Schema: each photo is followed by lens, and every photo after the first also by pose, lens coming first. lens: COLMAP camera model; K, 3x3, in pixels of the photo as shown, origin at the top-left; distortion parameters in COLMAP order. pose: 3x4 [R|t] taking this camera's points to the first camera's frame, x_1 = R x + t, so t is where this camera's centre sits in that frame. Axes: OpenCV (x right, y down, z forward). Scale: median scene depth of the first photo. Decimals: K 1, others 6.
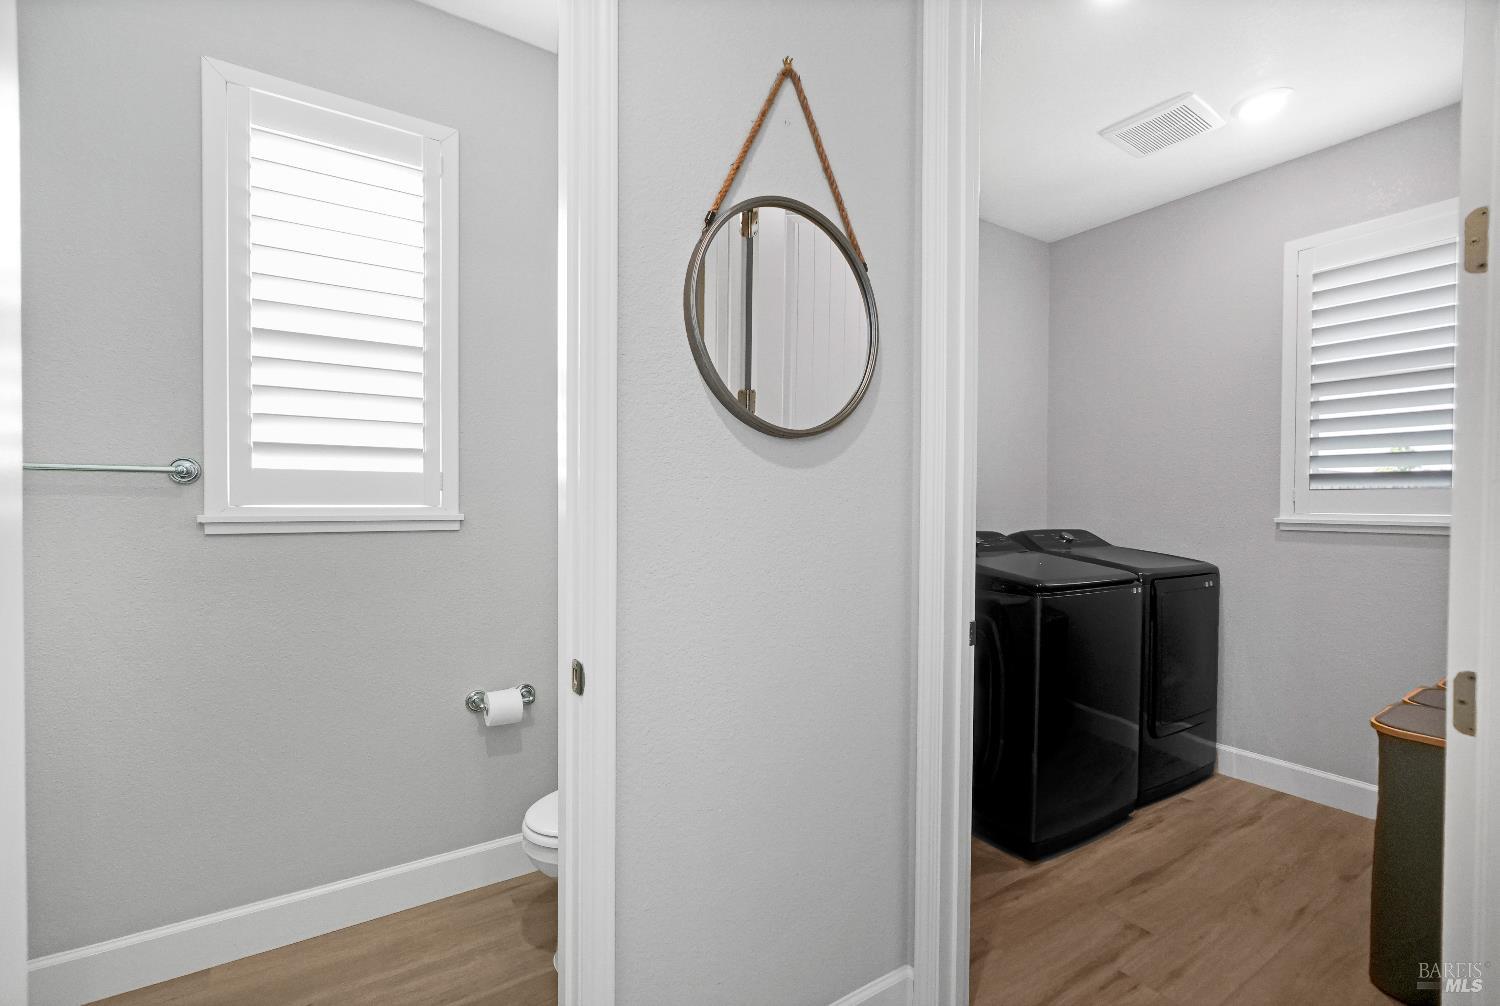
lens RADIAL K [[658.8, 0, 717.7], [0, 658.8, 512.9], [0, 0, 1]] dist [-0.000438, 0.000233]
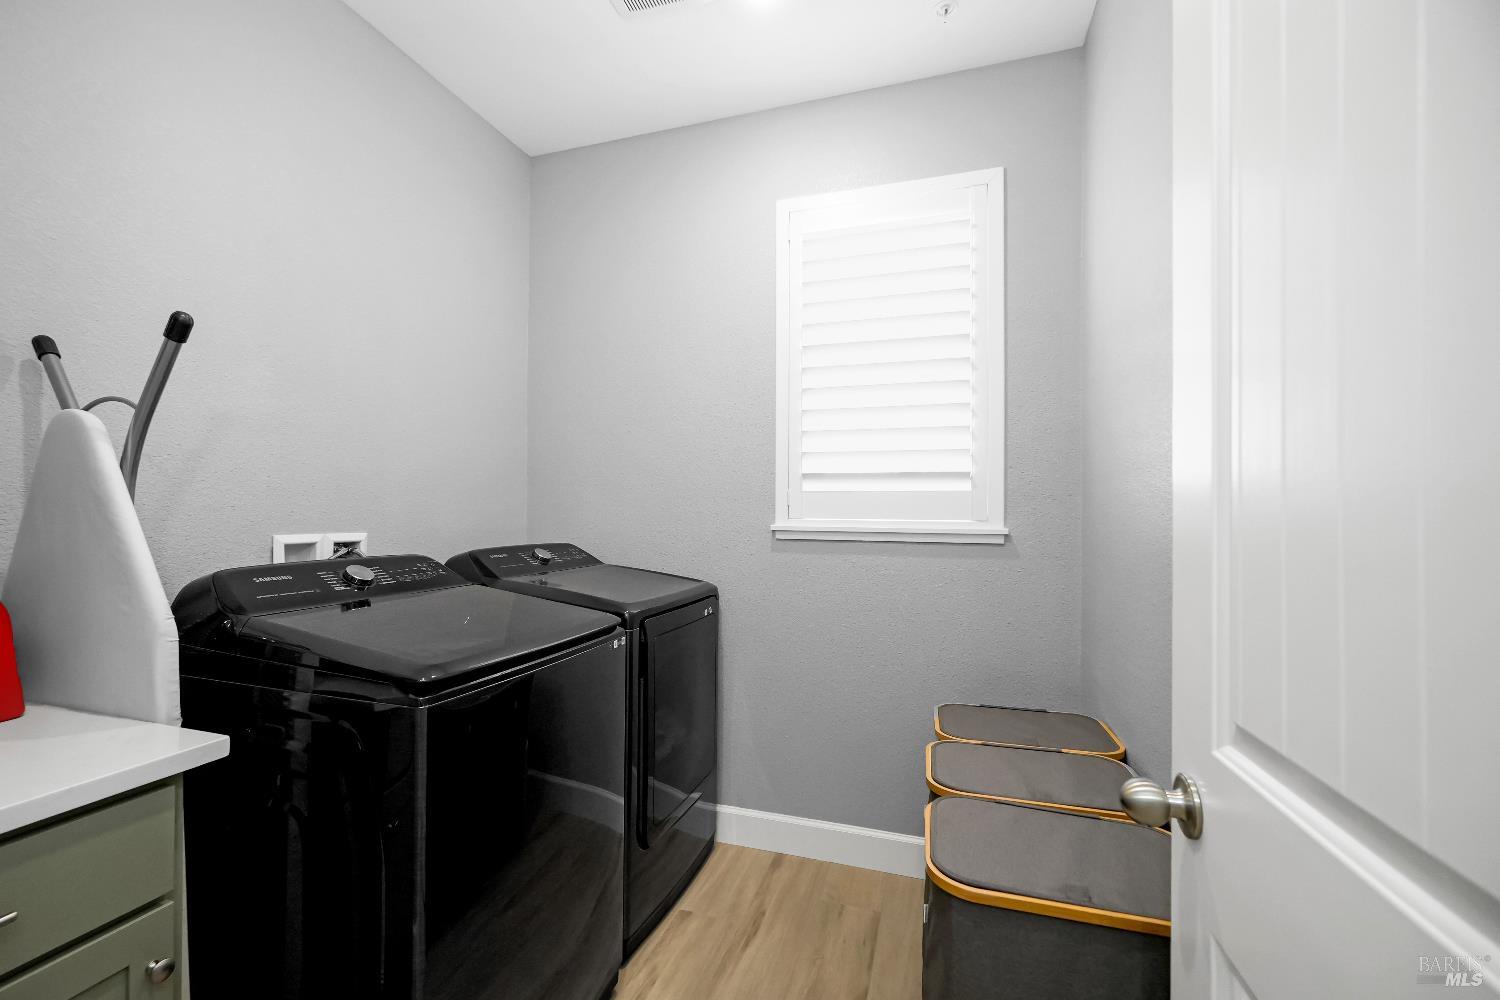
lens RADIAL K [[644.5, 0, 725.5], [0, 644.5, 508.2], [0, 0, 1]] dist [-0.011210, 0.000247]
pose [[0.783924, -0.000744, 0.620857, 0.291644], [0.007023, 0.999946, -0.007668, -0.007218], [-0.620817, 0.010372, 0.783887, 0.392521]]
